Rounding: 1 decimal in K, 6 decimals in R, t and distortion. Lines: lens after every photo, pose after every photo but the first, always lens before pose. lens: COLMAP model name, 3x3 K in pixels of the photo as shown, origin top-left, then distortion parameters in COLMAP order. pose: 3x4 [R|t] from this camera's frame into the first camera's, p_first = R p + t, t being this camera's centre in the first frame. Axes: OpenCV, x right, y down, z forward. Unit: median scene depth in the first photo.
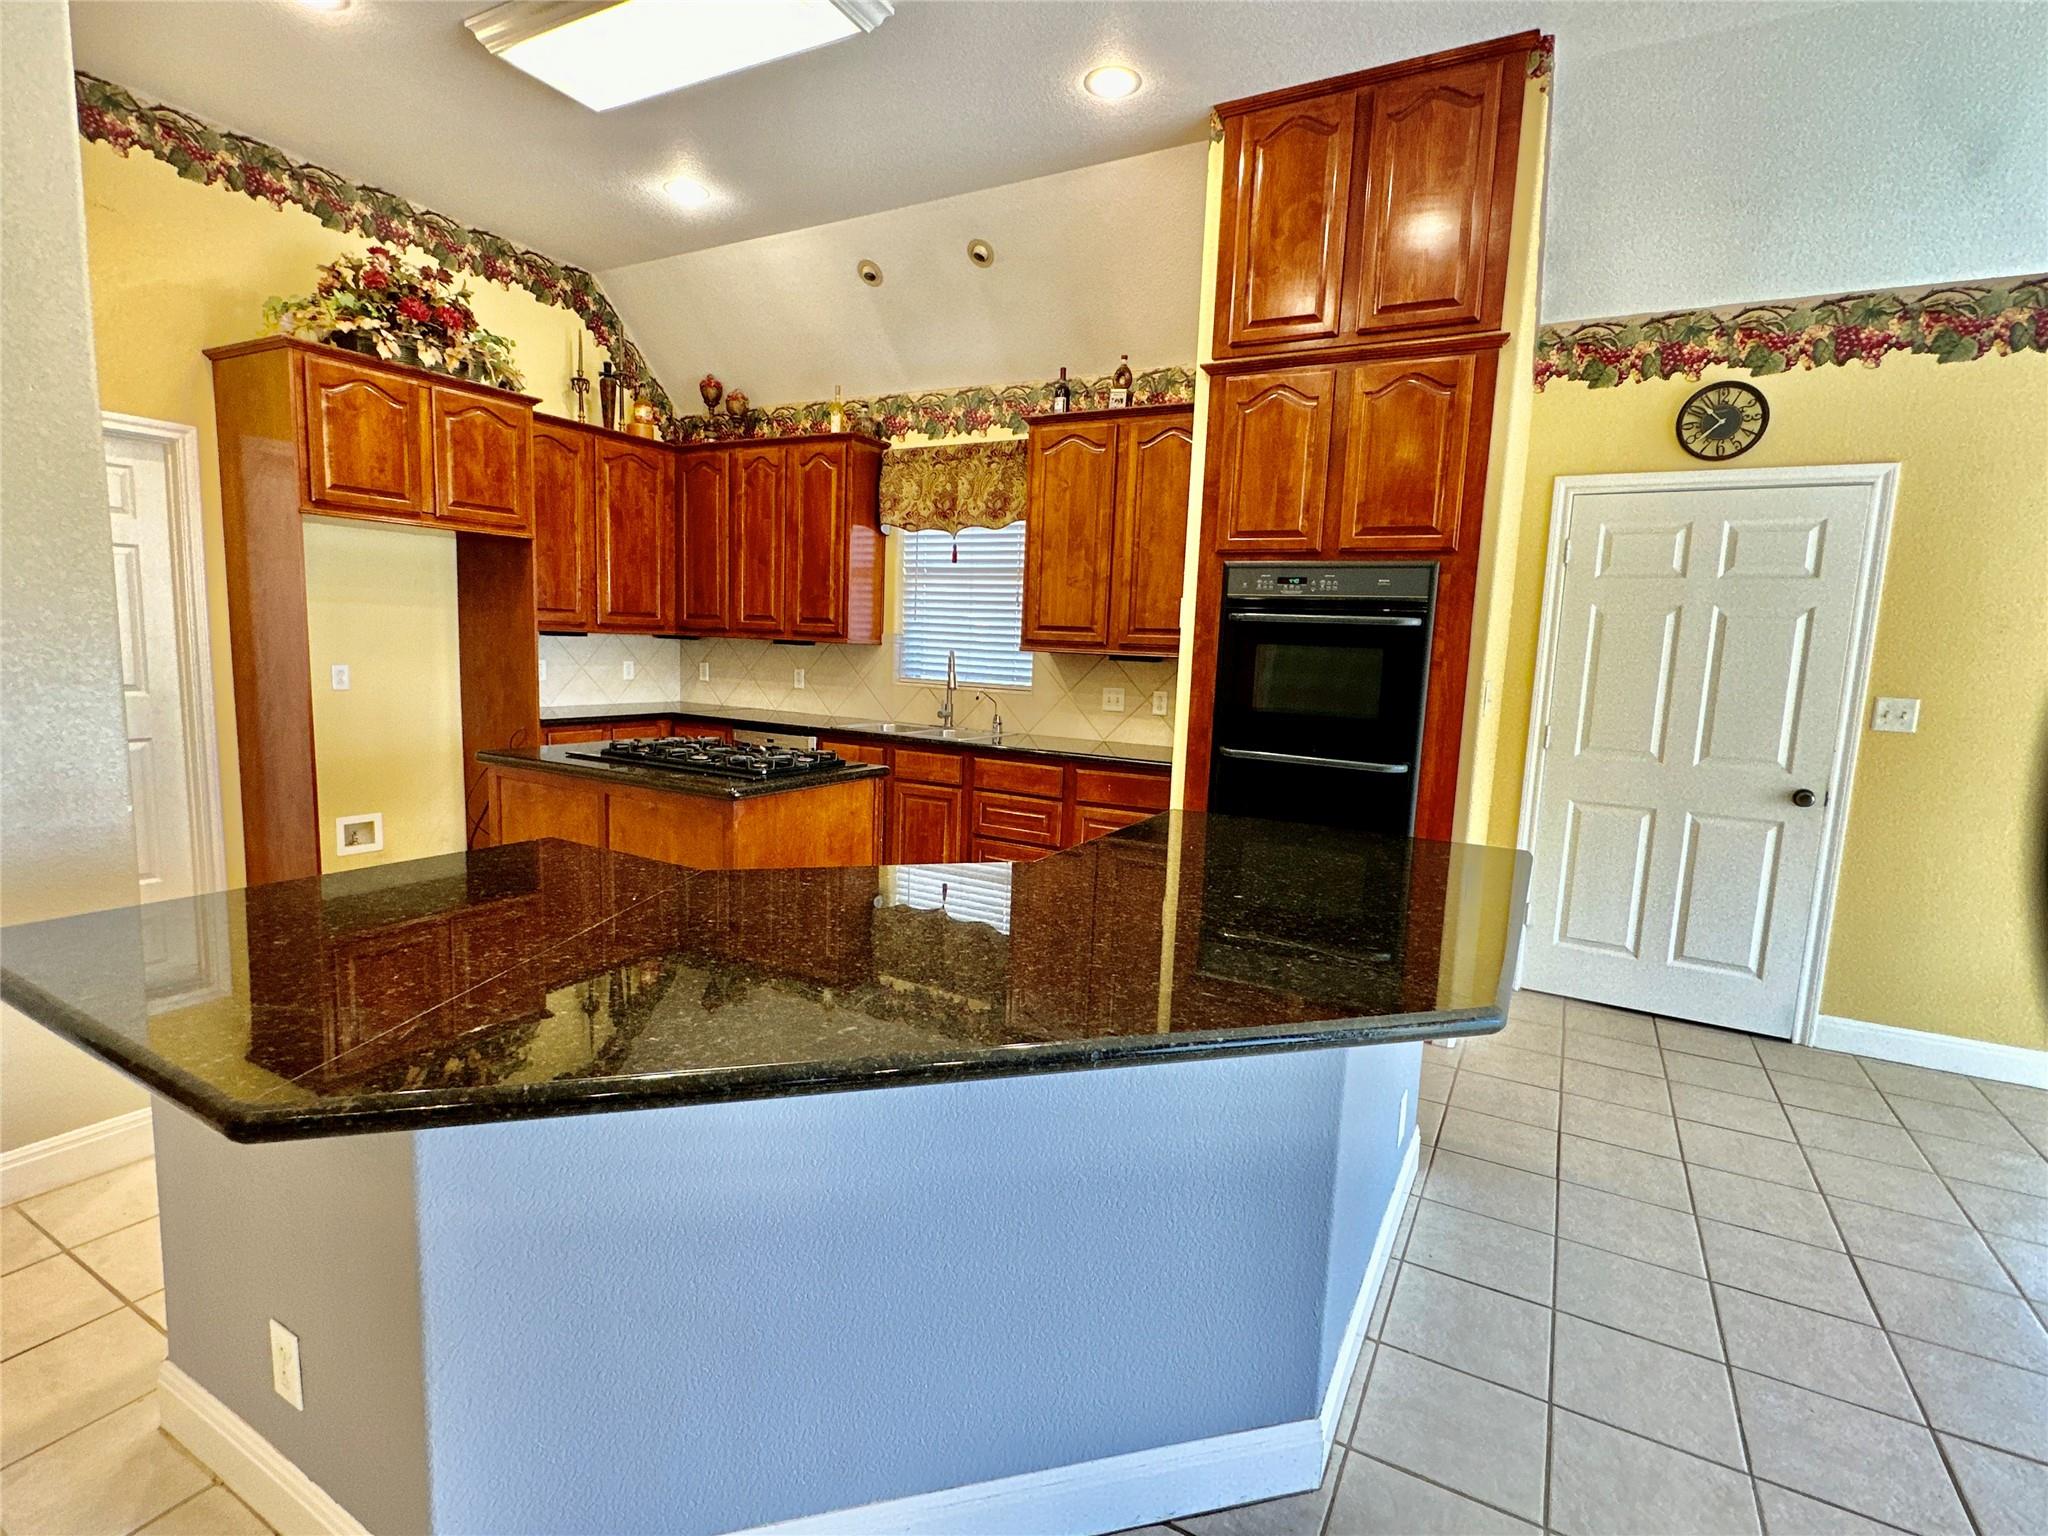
lens RADIAL K [[988.0, 0, 1021.6], [0, 988.0, 770.5], [0, 0, 1]] dist [-0.000513, -0.000844]
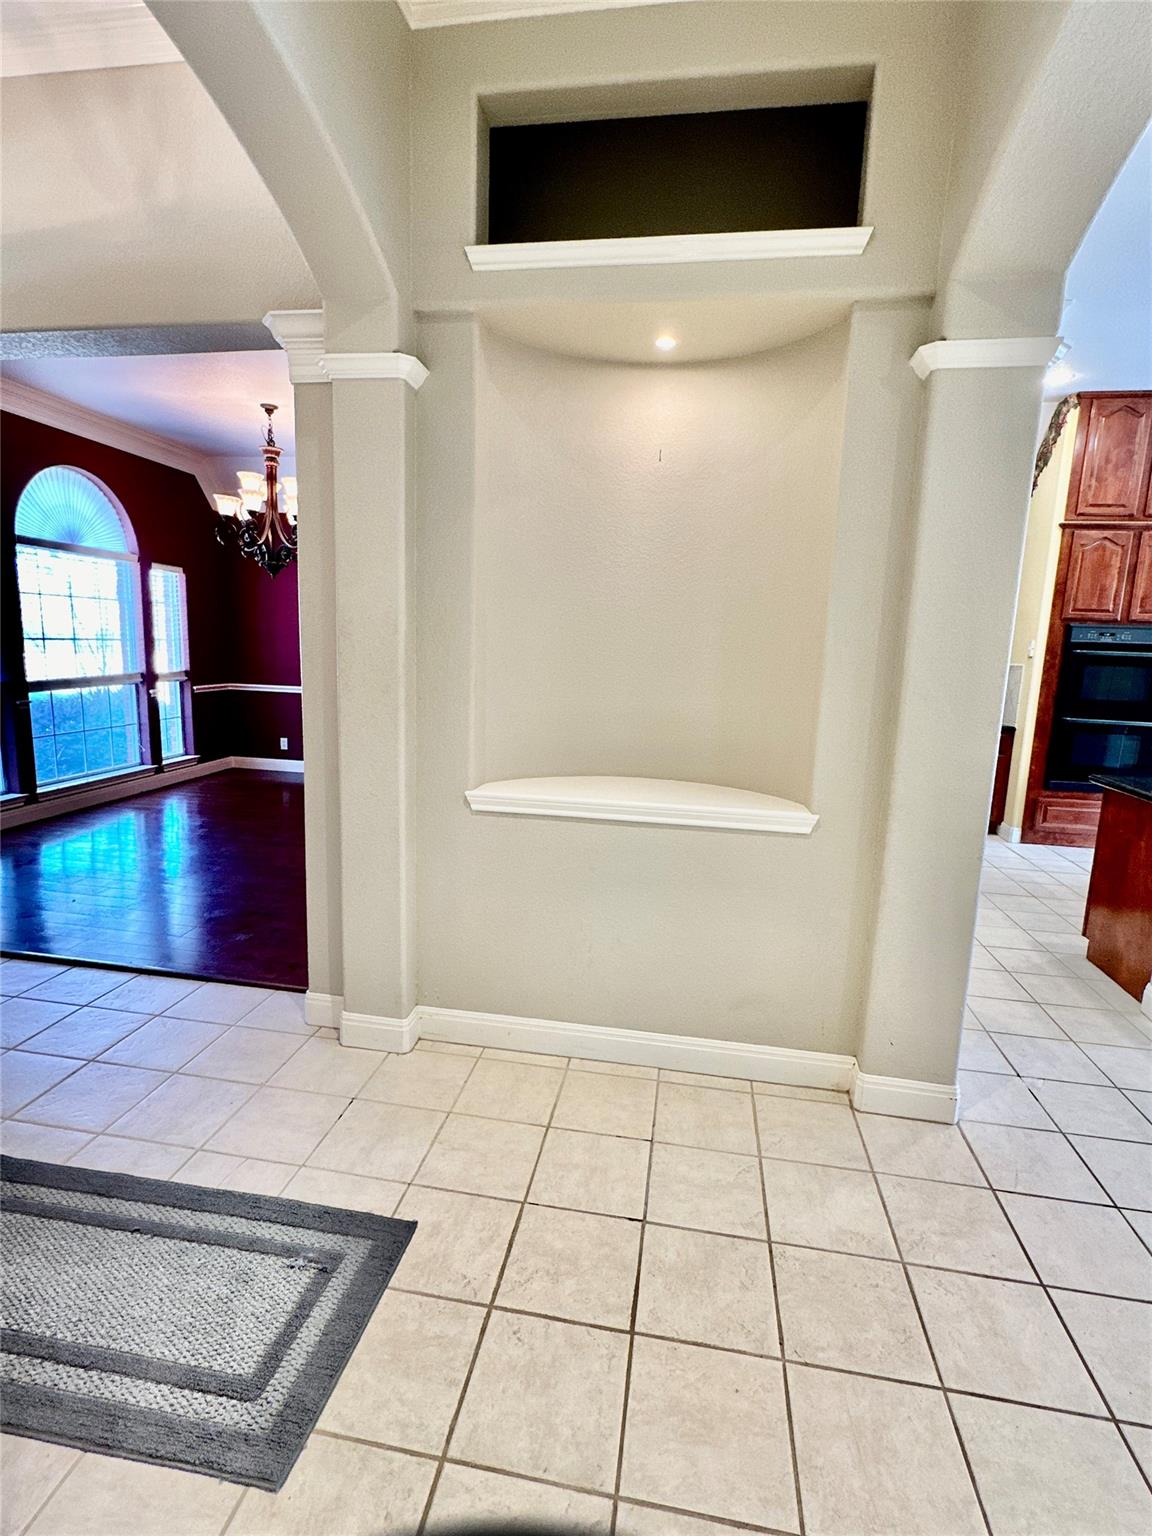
lens RADIAL K [[741.0, 0, 576.0], [0, 741.0, 768.0], [0, 0, 1]] dist [-0.000513, -0.000844]
pose [[0.943173, -0.059876, 0.326865, -0.993589], [0.043338, 0.997396, 0.057652, -0.041186], [-0.329465, -0.040210, 0.943311, -0.071888]]
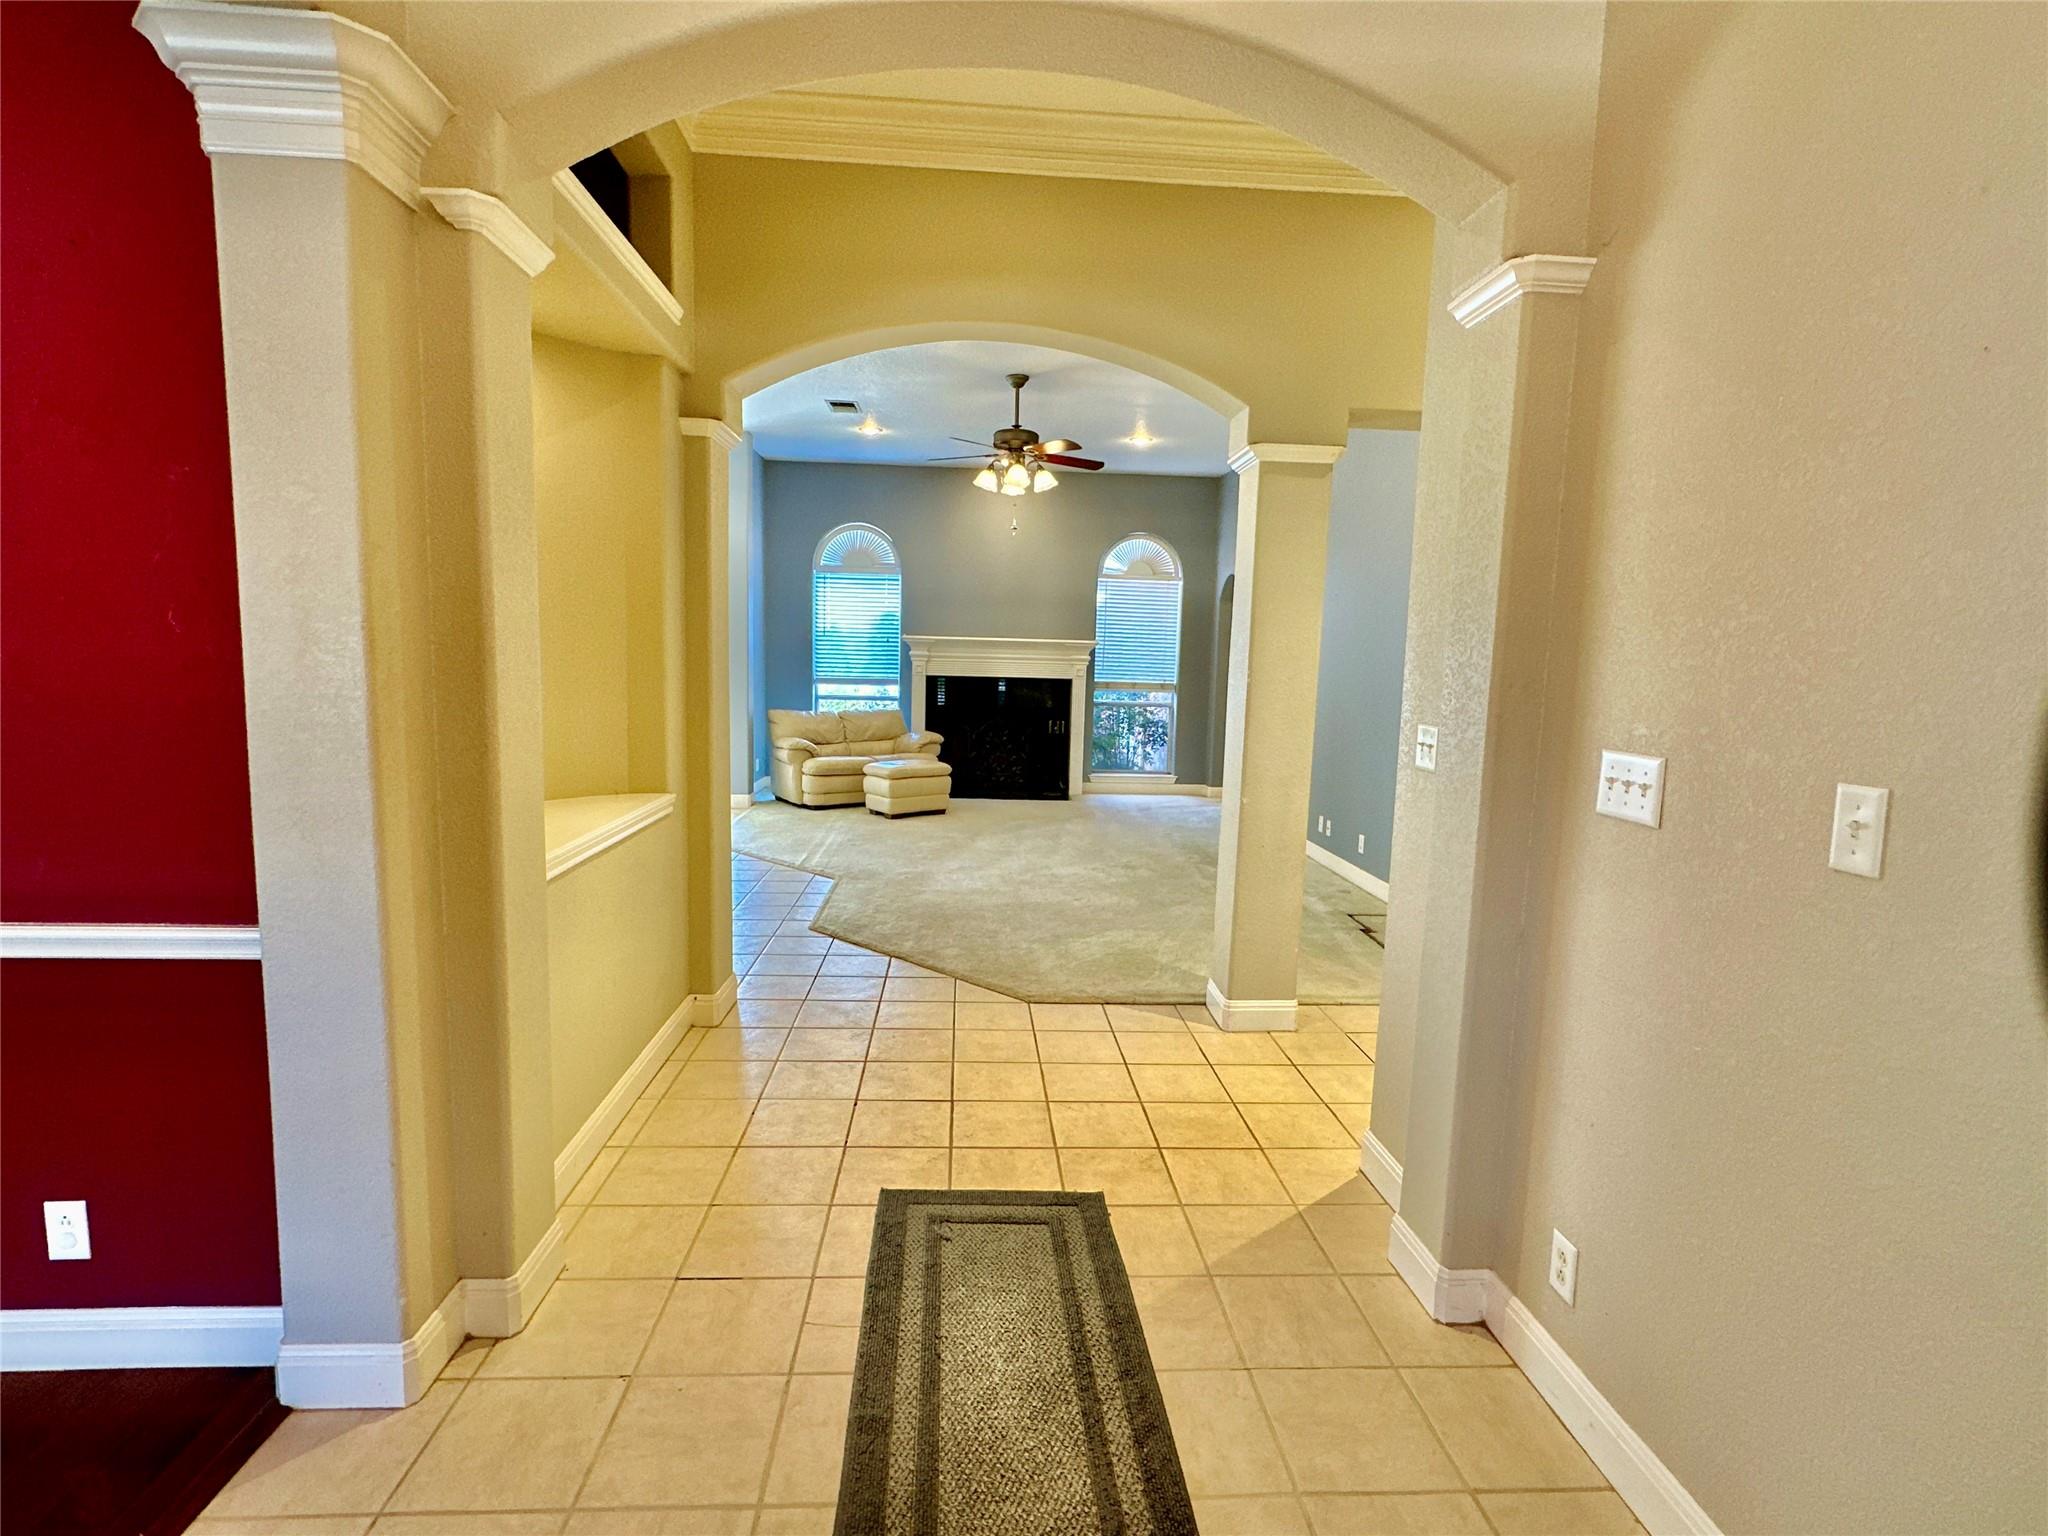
lens RADIAL K [[994.0, 0, 1021.7], [0, 994.0, 770.7], [0, 0, 1]] dist [-0.001573, 0.000651]
pose [[-0.535738, -0.151529, 0.830677, -1.455431], [0.060916, 0.974267, 0.217010, -0.141915], [-0.842184, 0.166862, -0.512721, 0.516953]]
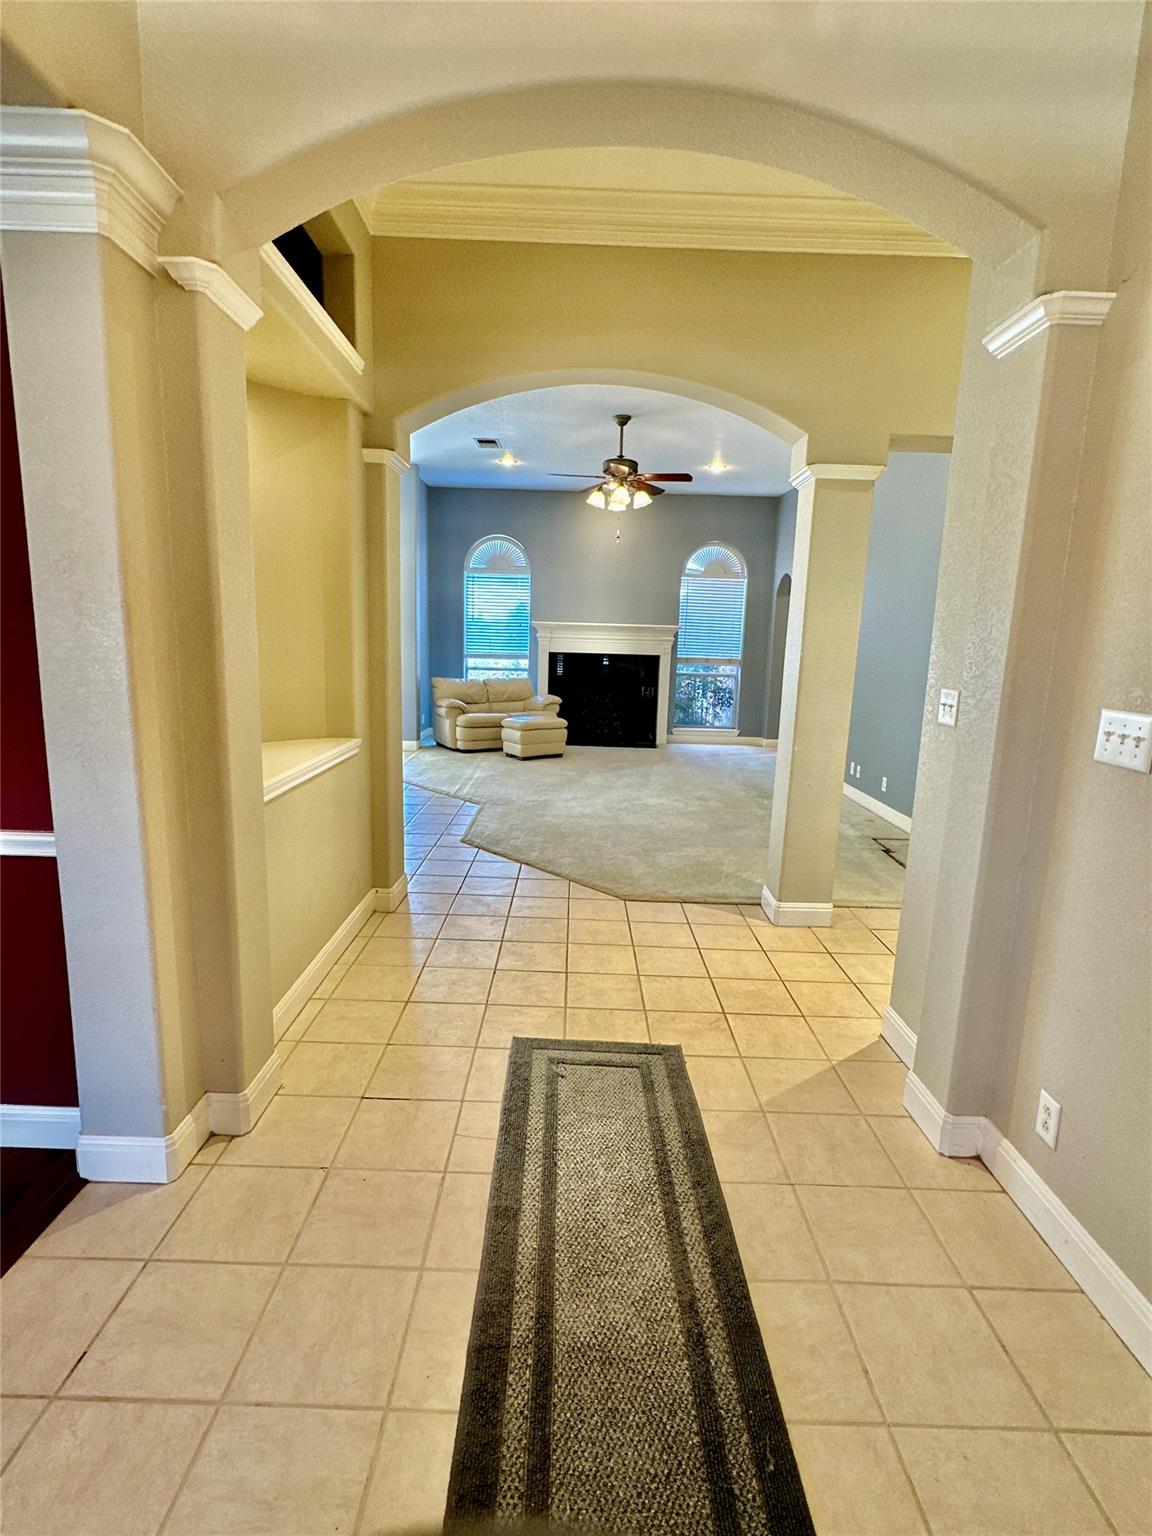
lens RADIAL K [[747.2, 0, 569.0], [0, 747.2, 763.2], [0, 0, 1]] dist [0.002072, -0.000198]
pose [[-0.476702, -0.199483, 0.856132, -1.441955], [0.066667, 0.962903, 0.261482, -0.136787], [-0.876534, 0.181724, -0.445719, 0.511528]]
